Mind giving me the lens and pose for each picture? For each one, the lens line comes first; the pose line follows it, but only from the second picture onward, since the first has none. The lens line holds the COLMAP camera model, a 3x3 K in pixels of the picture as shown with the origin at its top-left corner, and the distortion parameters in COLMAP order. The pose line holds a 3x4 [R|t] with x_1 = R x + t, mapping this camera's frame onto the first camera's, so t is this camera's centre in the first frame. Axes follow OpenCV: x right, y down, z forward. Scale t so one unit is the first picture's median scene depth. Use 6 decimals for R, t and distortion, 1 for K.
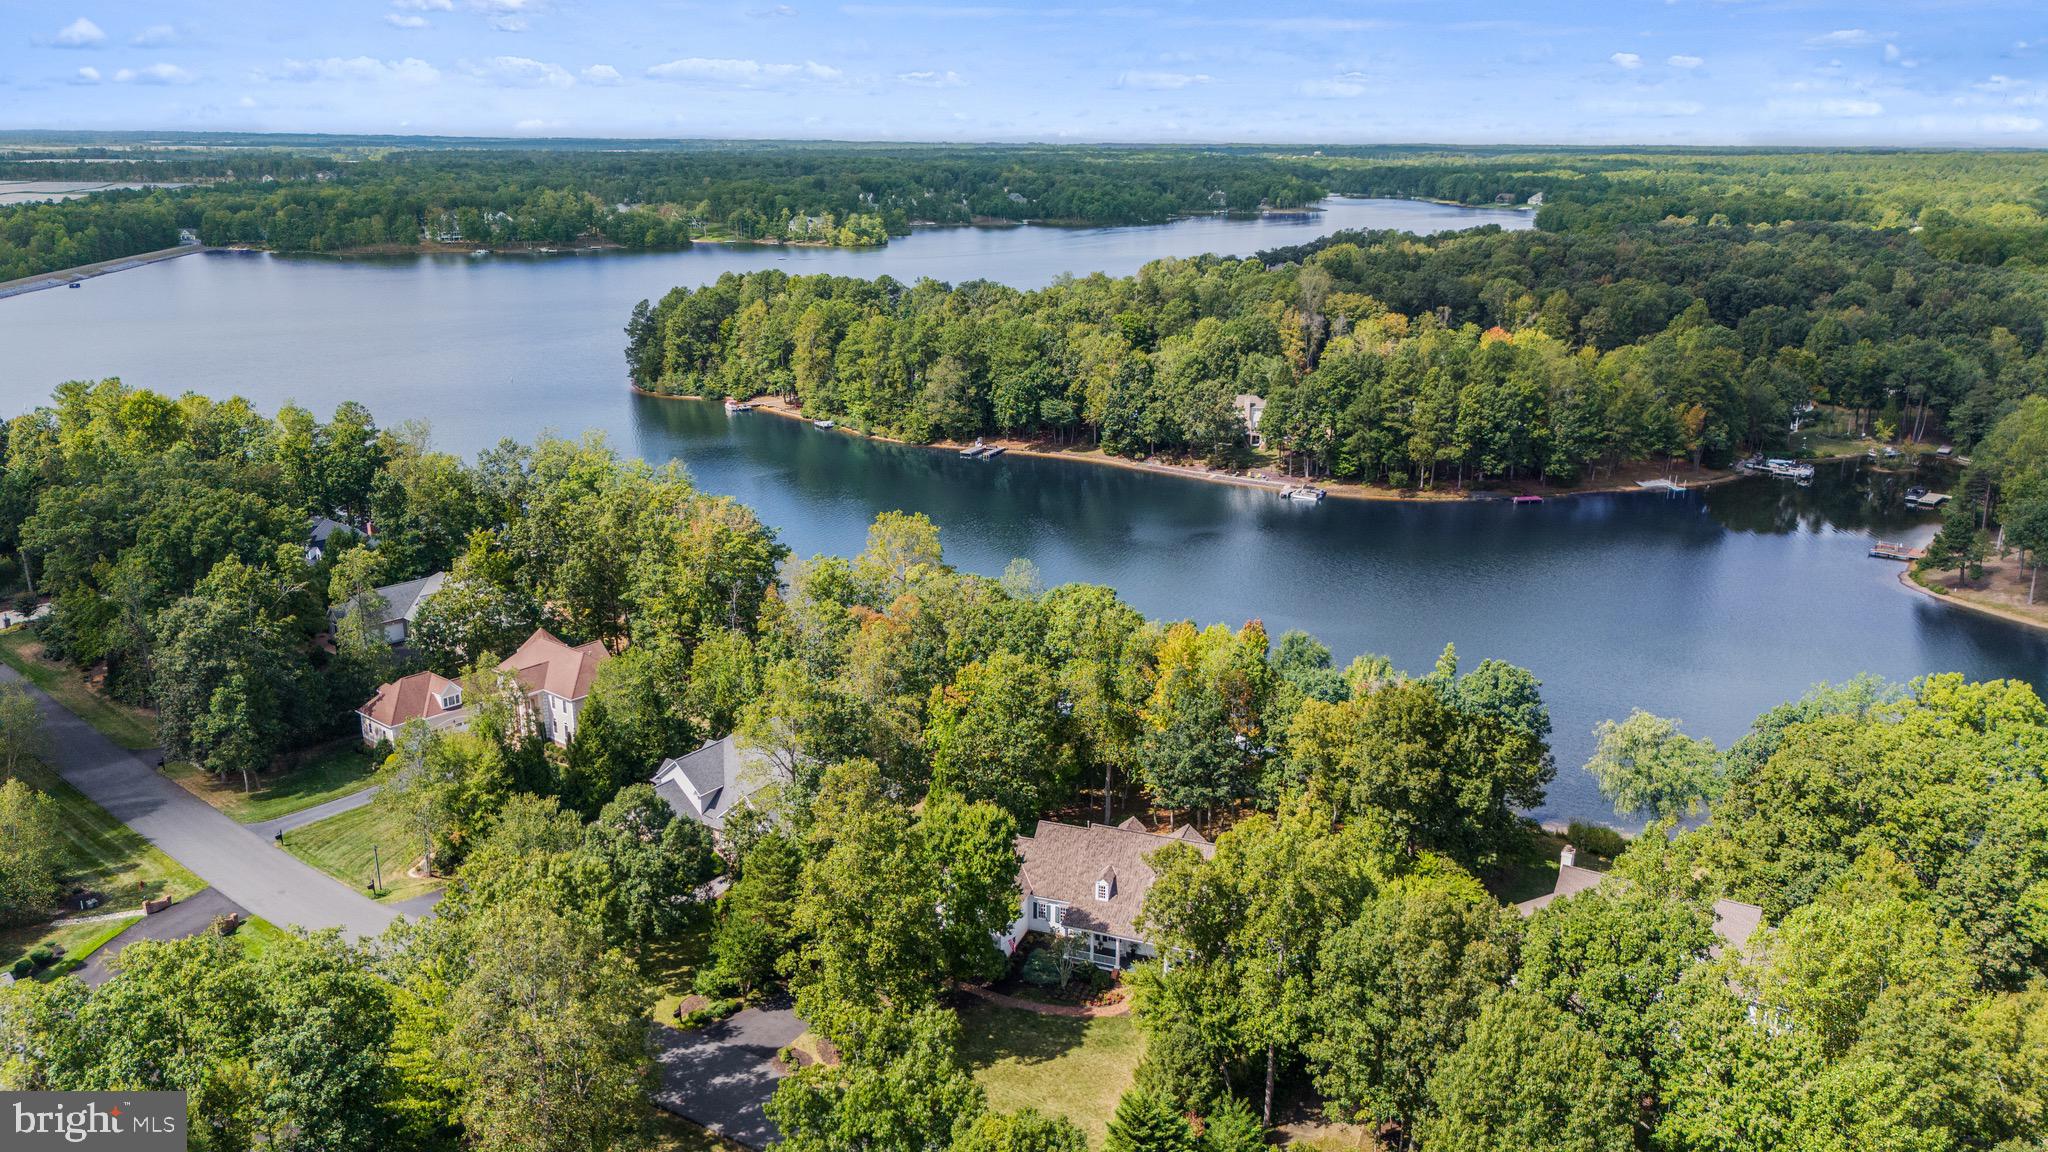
lens RADIAL K [[1508.9, 0, 1017.5], [0, 1508.9, 576.1], [0, 0, 1]] dist [0.036490, -0.044124]
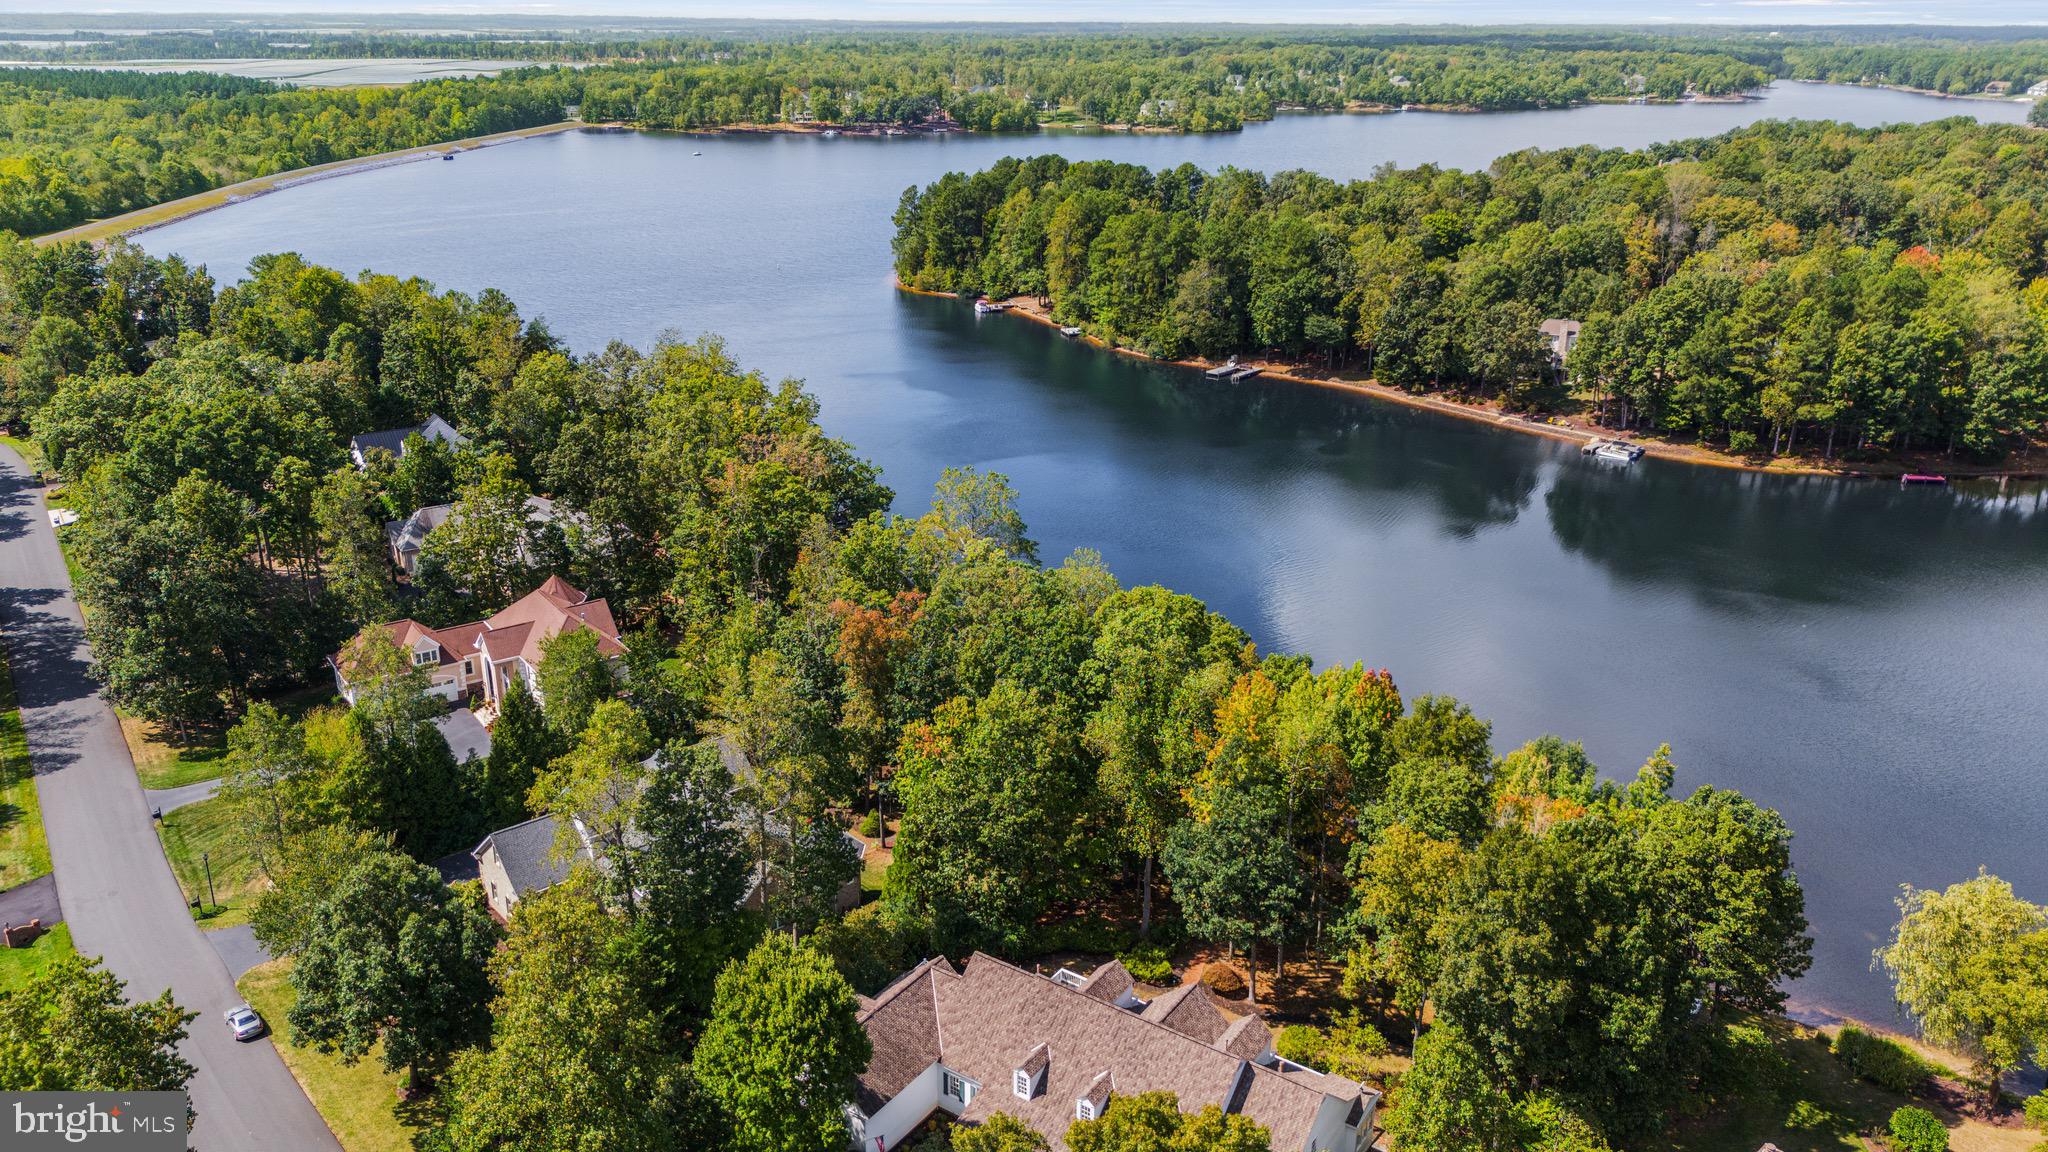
lens RADIAL K [[1508.9, 0, 1014.9], [0, 1508.9, 587.0], [0, 0, 1]] dist [0.036490, -0.044124]
pose [[0.967672, 0.087544, -0.236529, 0.072548], [-0.069373, 0.994040, 0.084099, -0.026100], [0.242482, -0.064971, 0.967978, 0.133314]]
